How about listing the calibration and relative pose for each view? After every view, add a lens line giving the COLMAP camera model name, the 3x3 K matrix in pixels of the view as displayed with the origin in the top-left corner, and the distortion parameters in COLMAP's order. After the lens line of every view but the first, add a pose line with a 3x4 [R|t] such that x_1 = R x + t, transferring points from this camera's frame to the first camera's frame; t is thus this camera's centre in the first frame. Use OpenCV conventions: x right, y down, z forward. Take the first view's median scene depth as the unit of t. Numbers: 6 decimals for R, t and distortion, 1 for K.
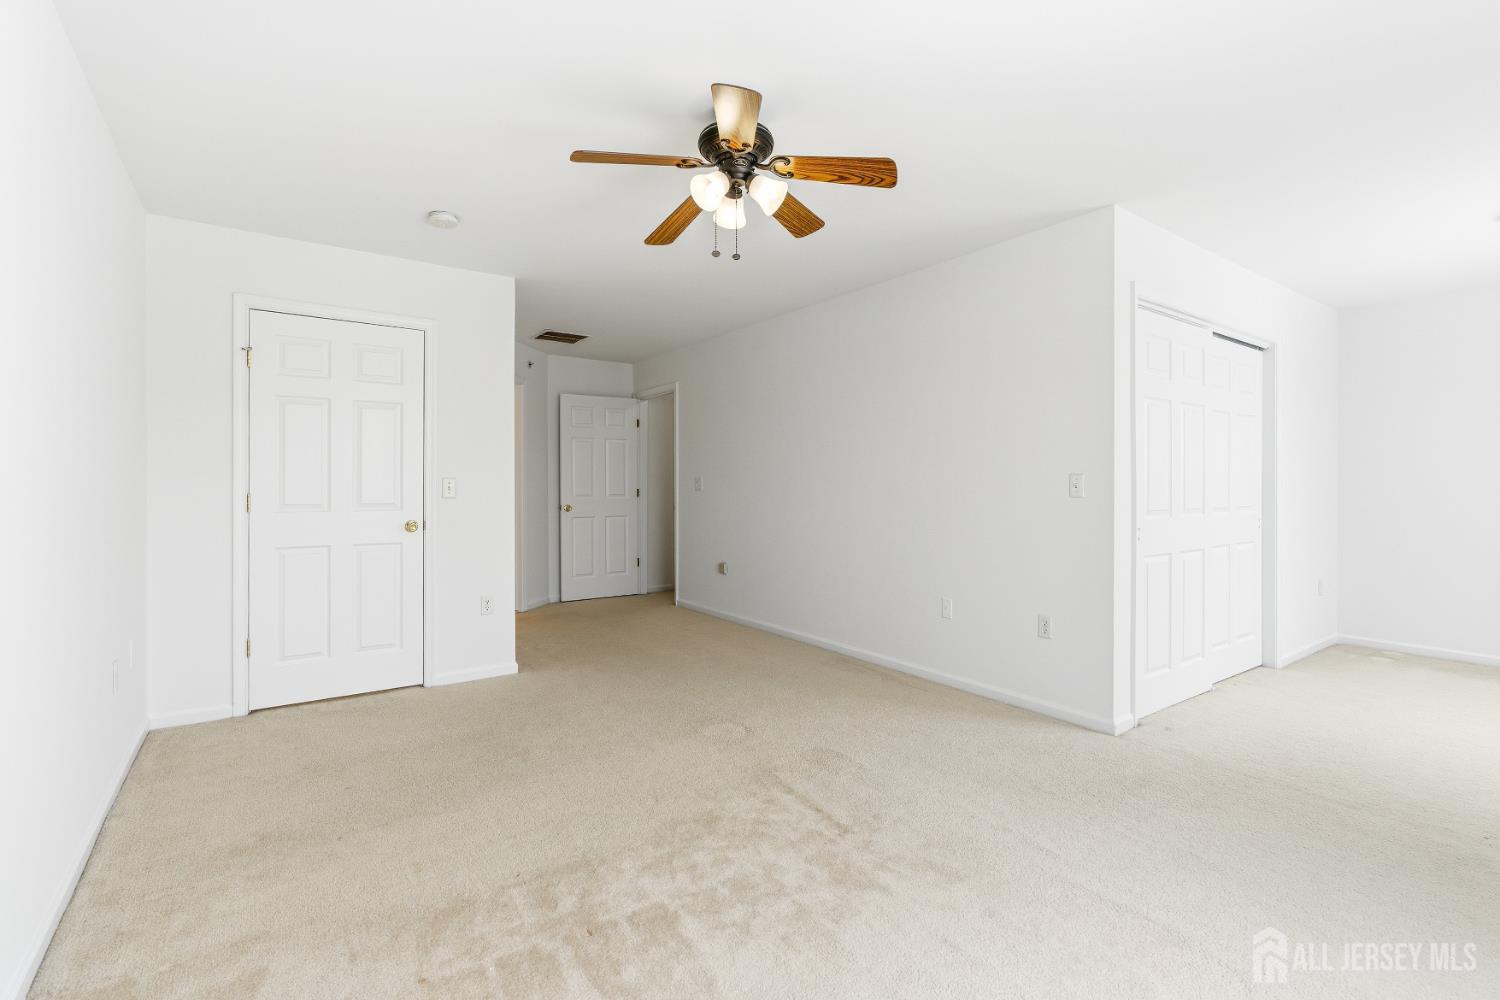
lens RADIAL K [[684.9, 0, 749.4], [0, 684.9, 496.5], [0, 0, 1]] dist [-0.000945, 0.000423]
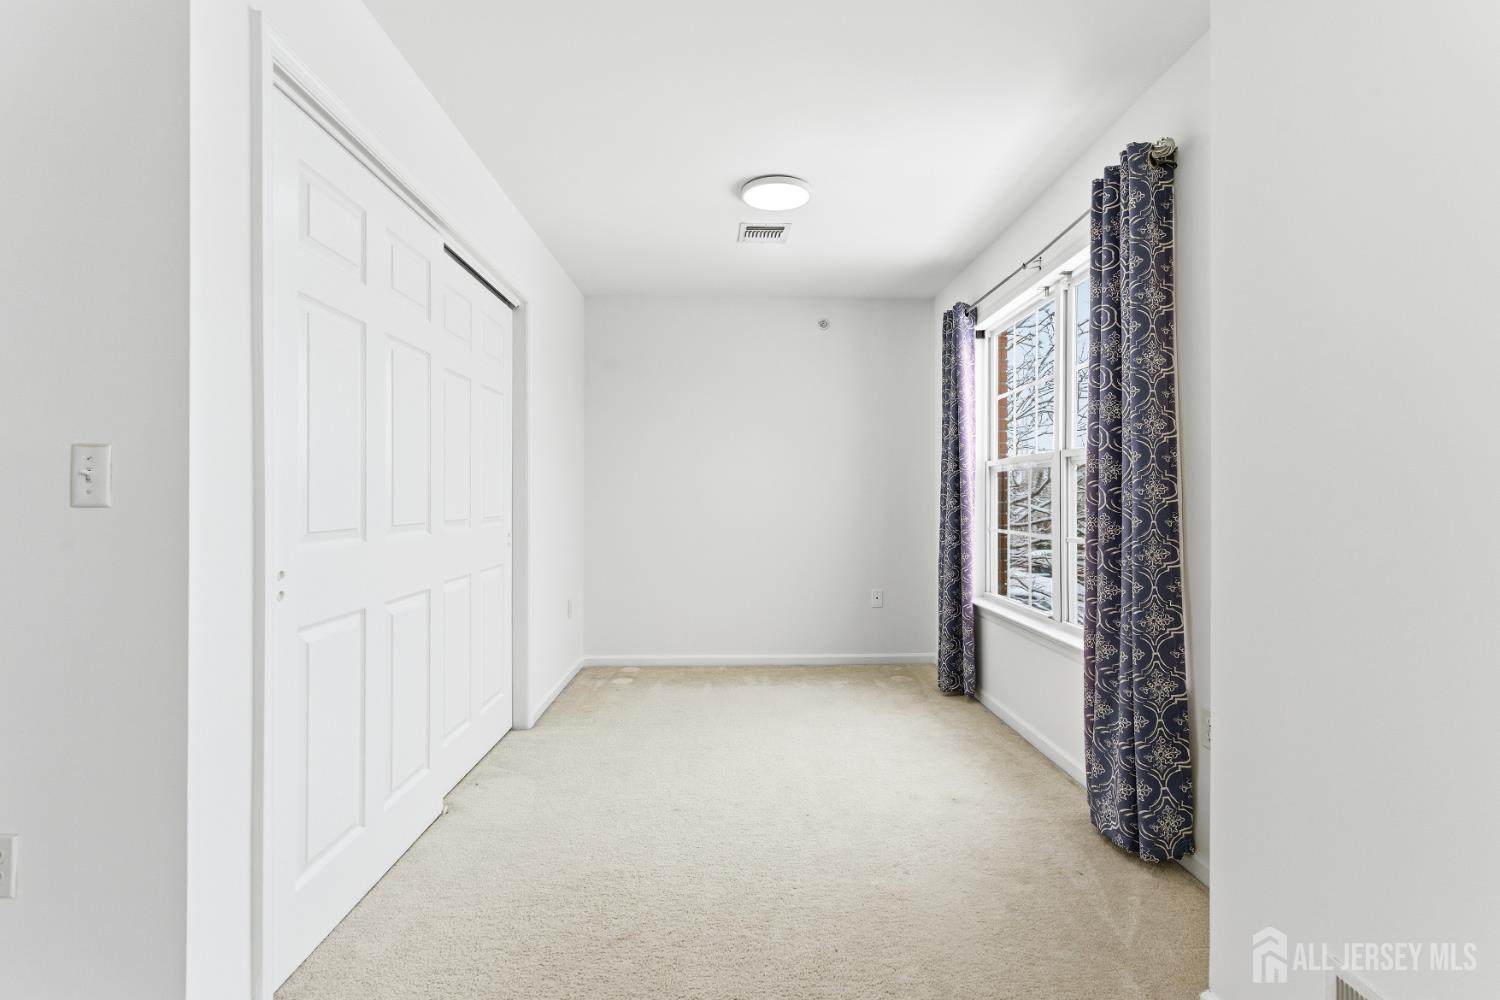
lens RADIAL K [[684.9, 0, 749.4], [0, 684.9, 496.5], [0, 0, 1]] dist [-0.000945, 0.000423]
pose [[0.565859, 0.007583, 0.824467, 0.285352], [0.002806, 0.999934, -0.011123, 0.000716], [-0.824498, 0.008608, 0.565800, 0.370992]]
